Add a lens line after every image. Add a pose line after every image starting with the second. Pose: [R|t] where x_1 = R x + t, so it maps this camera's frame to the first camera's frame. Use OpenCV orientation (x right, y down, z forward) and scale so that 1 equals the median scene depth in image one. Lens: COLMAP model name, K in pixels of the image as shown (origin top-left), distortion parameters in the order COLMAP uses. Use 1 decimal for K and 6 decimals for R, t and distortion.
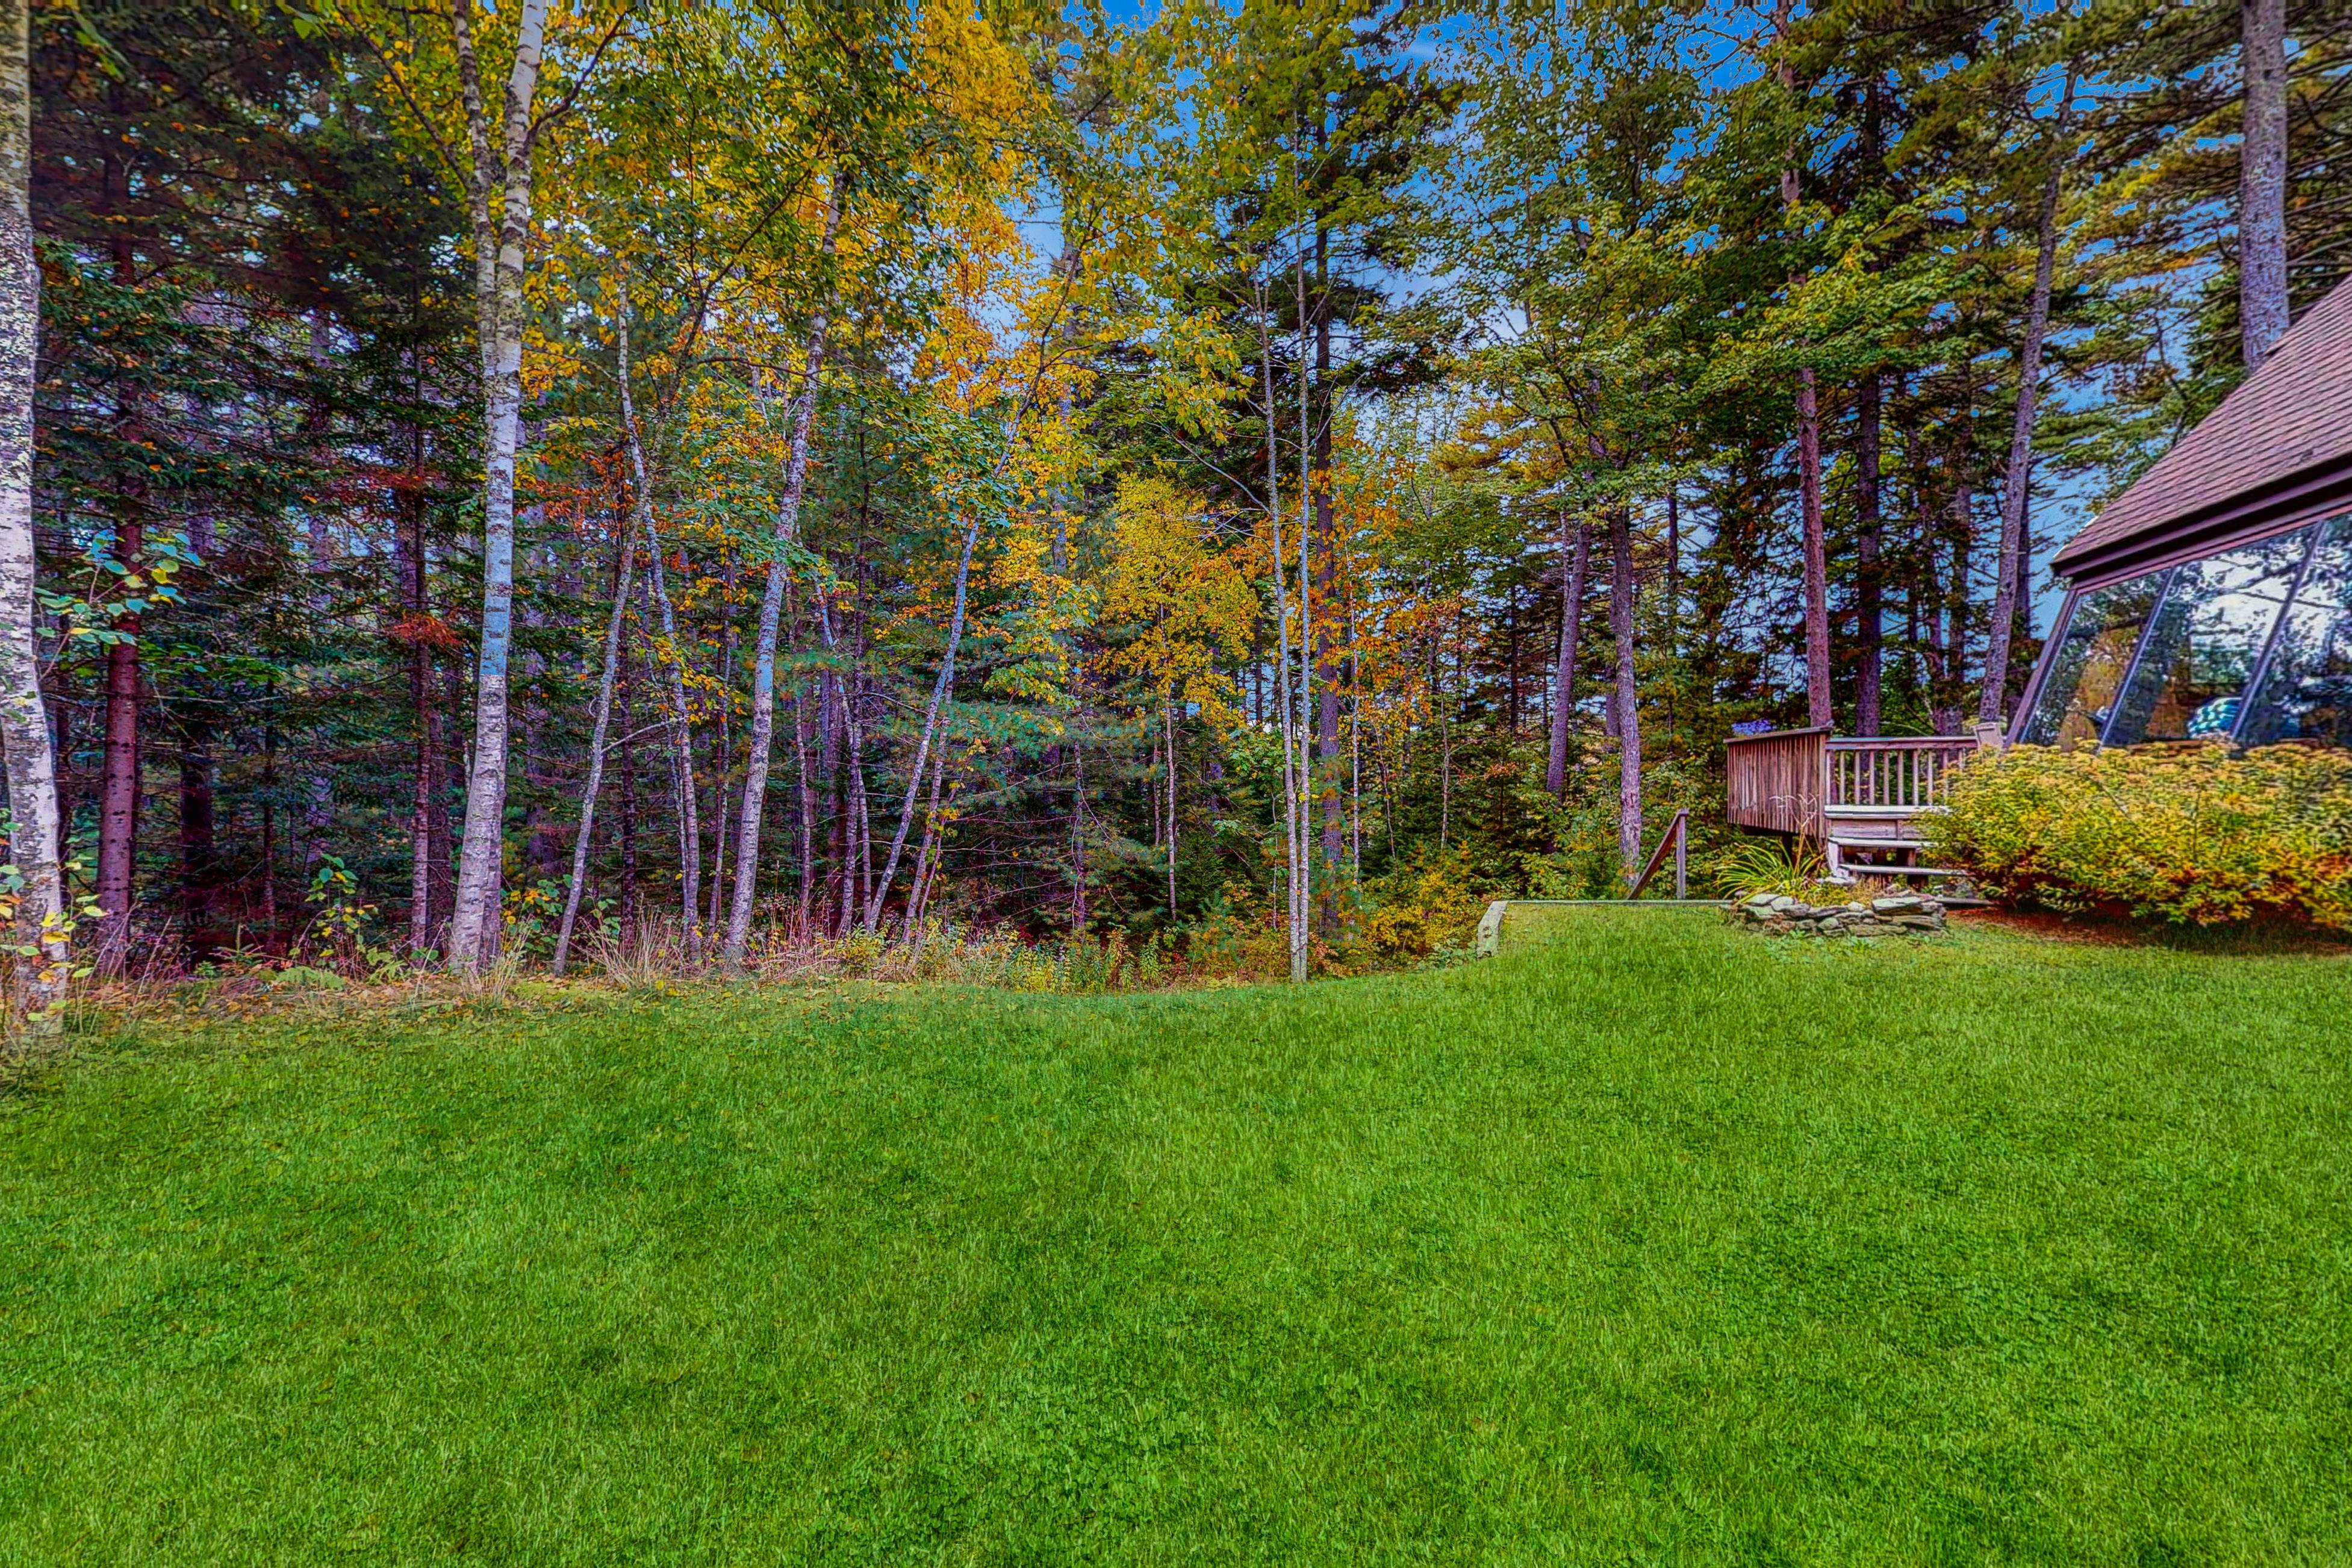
lens RADIAL K [[1015.7, 0, 1177.8], [0, 1015.7, 781.0], [0, 0, 1]] dist [-0.003725, 0.002359]
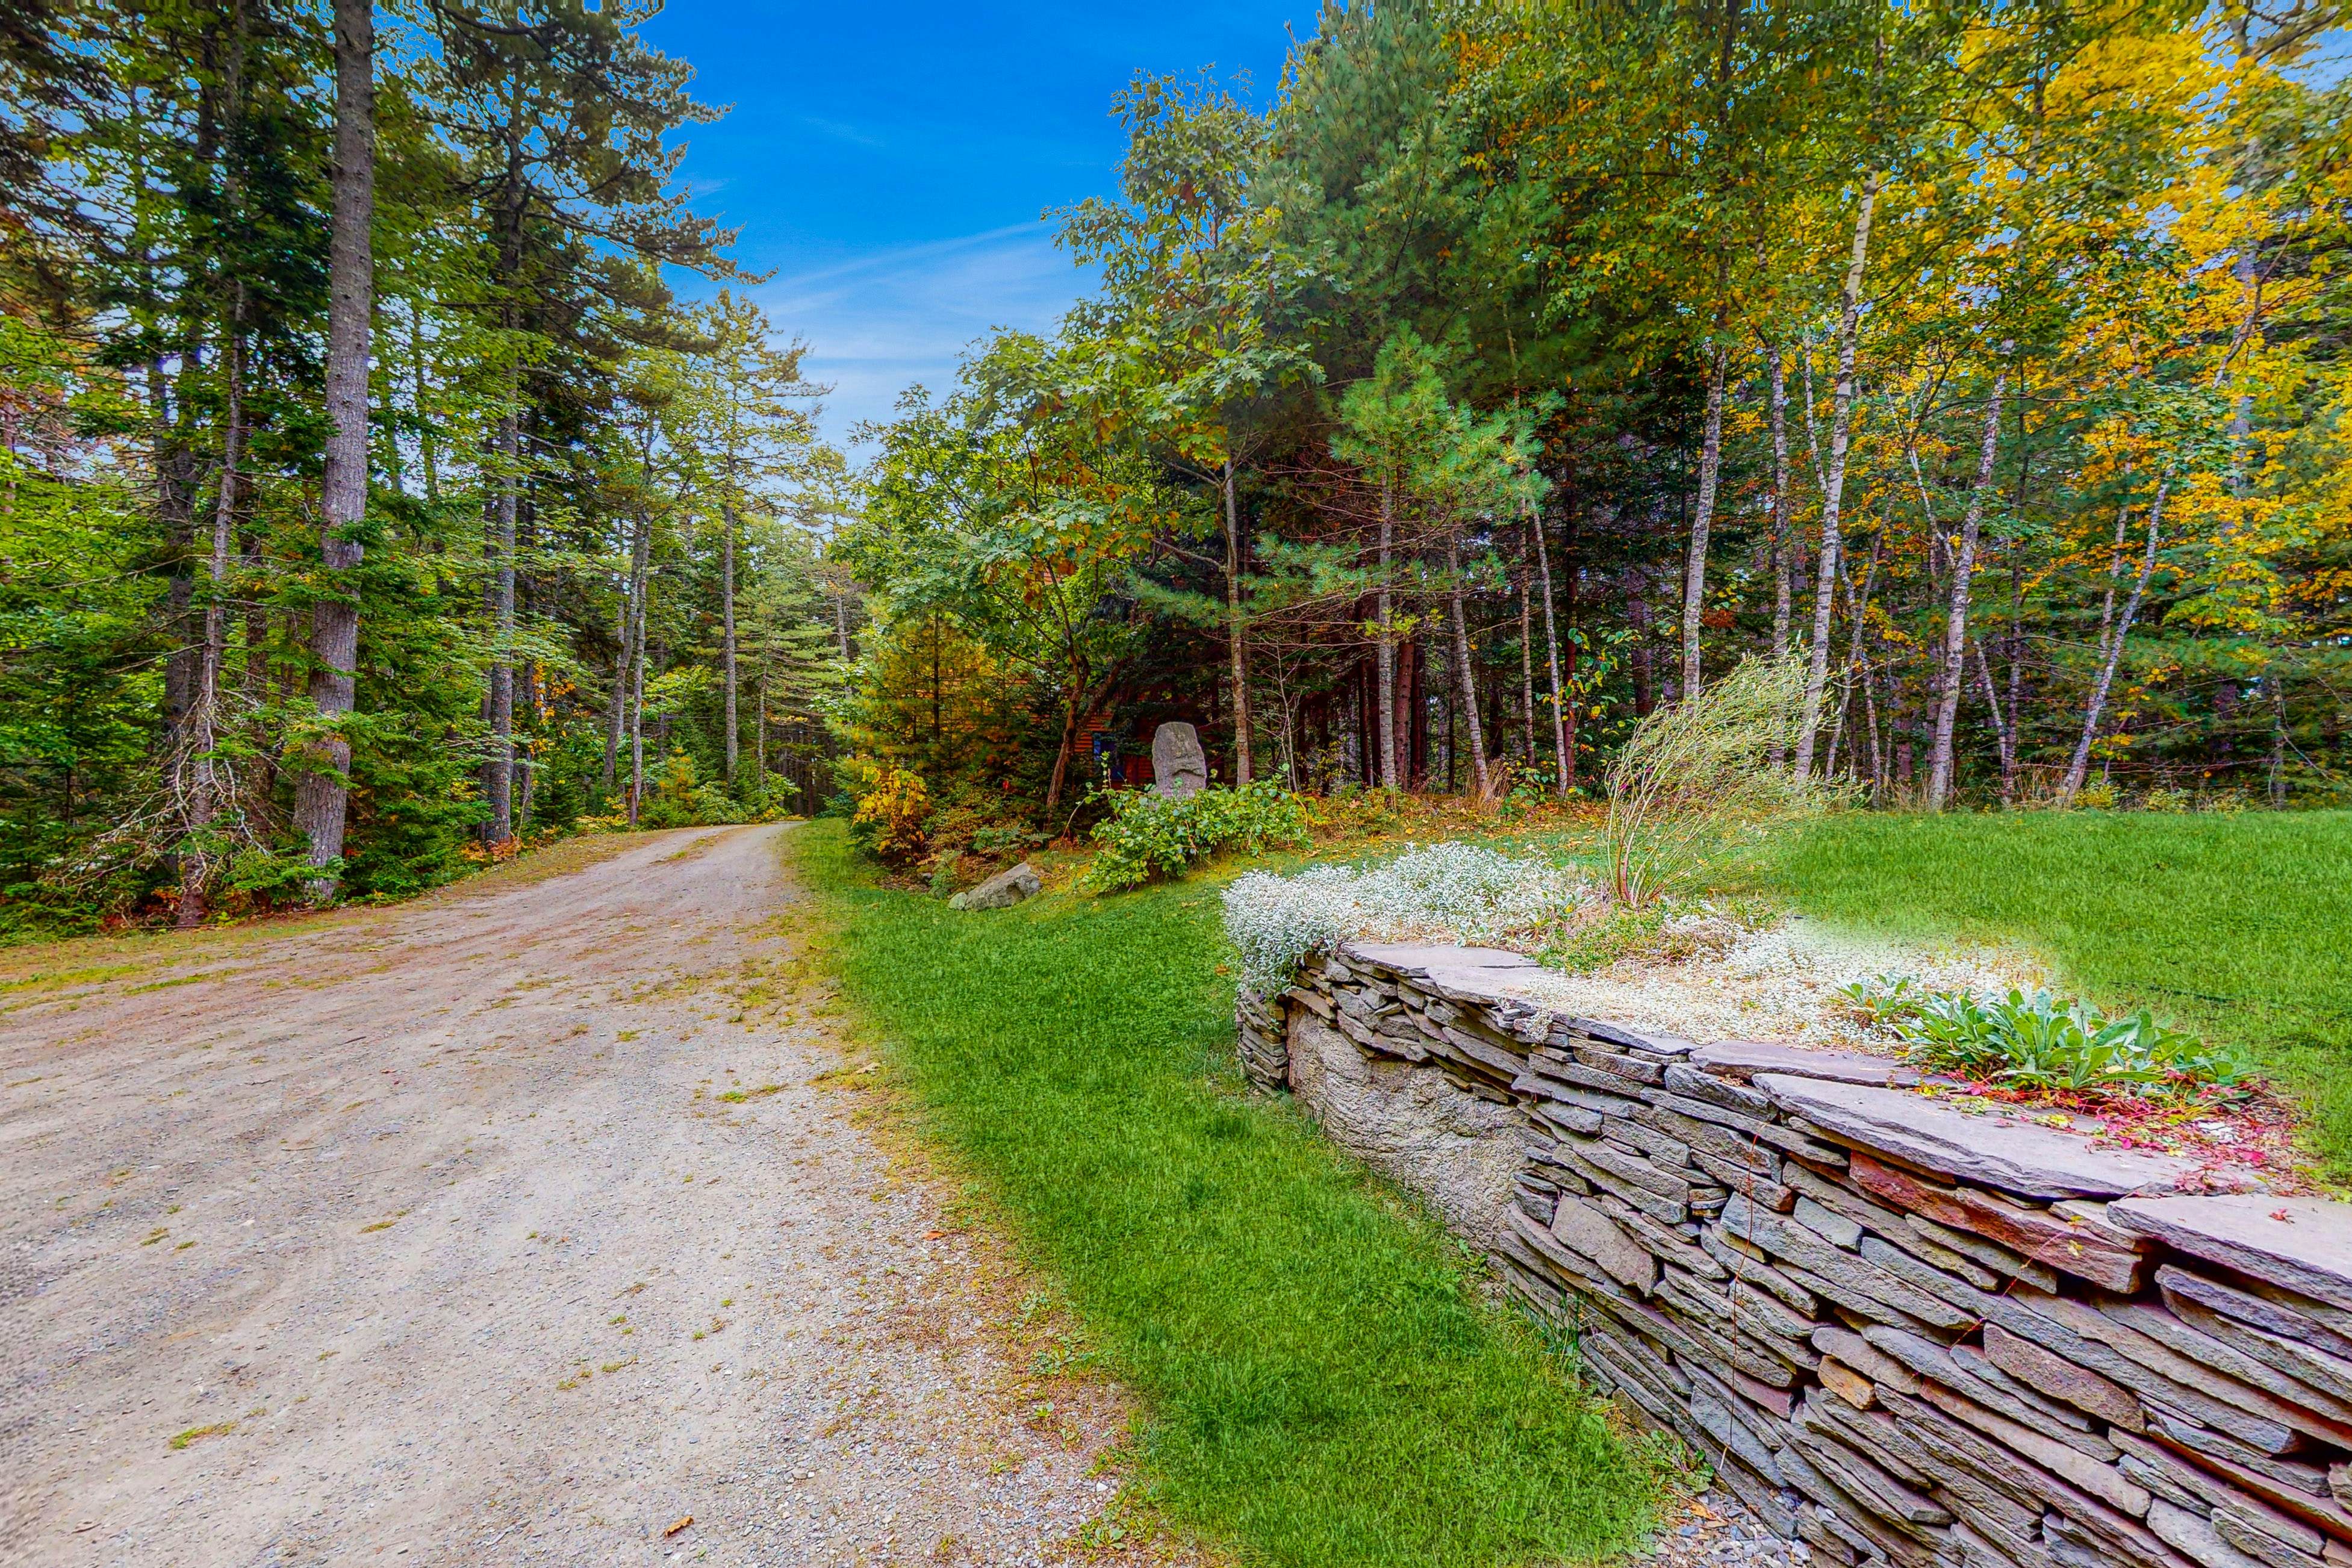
lens RADIAL K [[1015.7, 0, 1193.9], [0, 1015.7, 786.1], [0, 0, 1]] dist [-0.003725, 0.002359]
pose [[0.629040, 0.003447, -0.777366, -0.002355], [0.001457, 0.999983, 0.005613, 0.060318], [0.777372, -0.004664, 0.629024, -0.373774]]
